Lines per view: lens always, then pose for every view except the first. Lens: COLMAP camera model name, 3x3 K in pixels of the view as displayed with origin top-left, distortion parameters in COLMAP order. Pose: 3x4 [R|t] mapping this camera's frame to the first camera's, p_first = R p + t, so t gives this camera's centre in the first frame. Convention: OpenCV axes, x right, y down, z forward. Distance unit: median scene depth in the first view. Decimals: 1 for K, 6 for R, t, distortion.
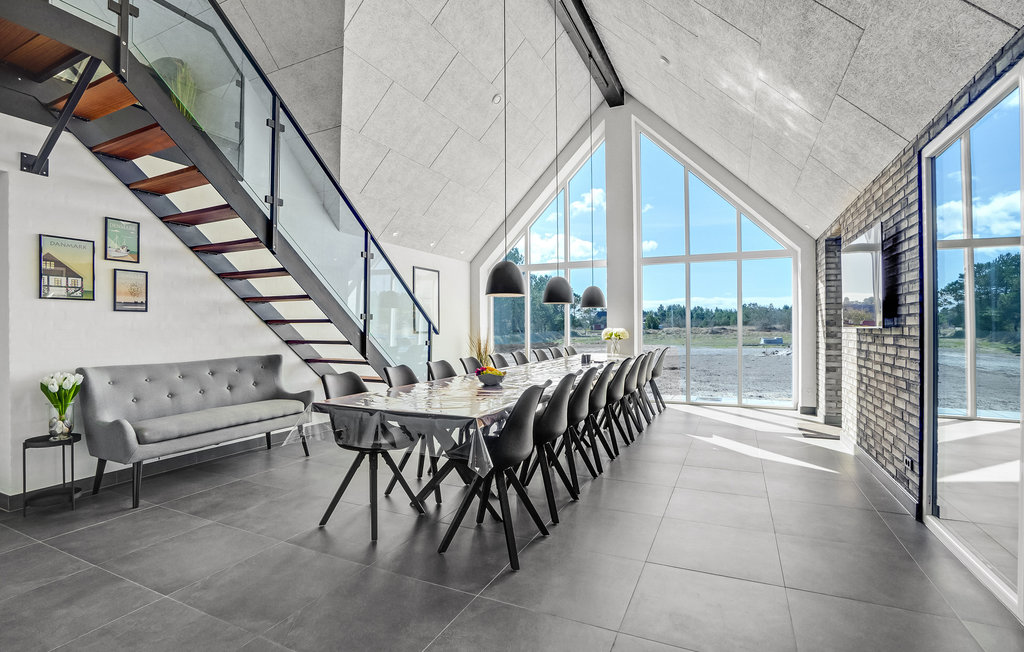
lens RADIAL K [[477.9, 0, 511.0], [0, 477.9, 322.6], [0, 0, 1]] dist [-0.054632, 0.018940]
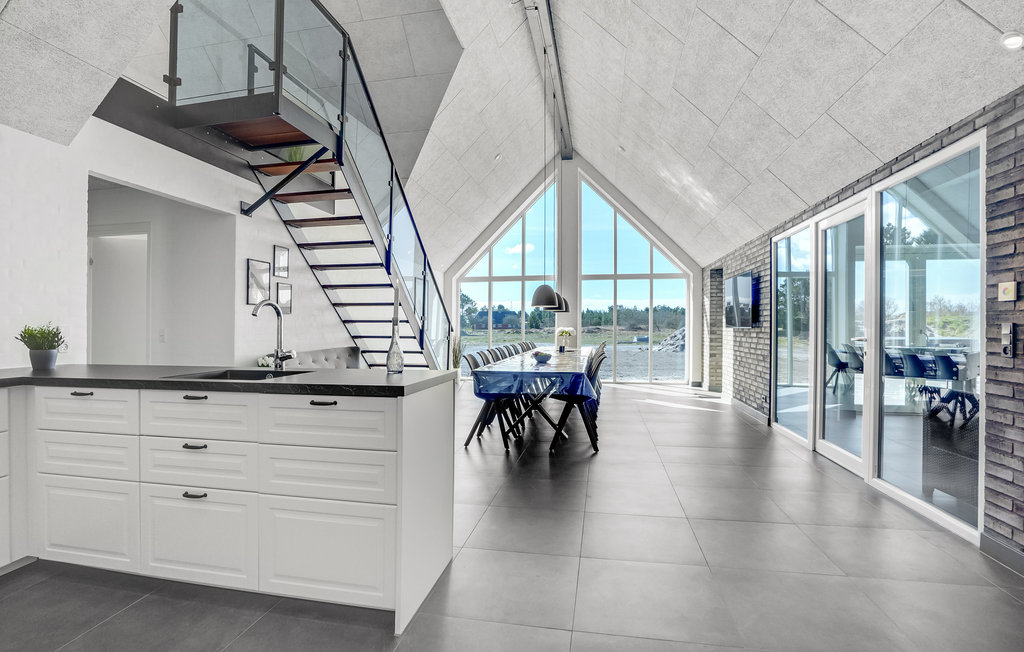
lens RADIAL K [[477.9, 0, 511.0], [0, 477.9, 322.6], [0, 0, 1]] dist [-0.054632, 0.018940]
pose [[0.968136, 0.006347, 0.250345, -0.472575], [-0.006755, 0.999977, 0.000772, -0.003594], [-0.250334, -0.002439, 0.968156, -0.457159]]
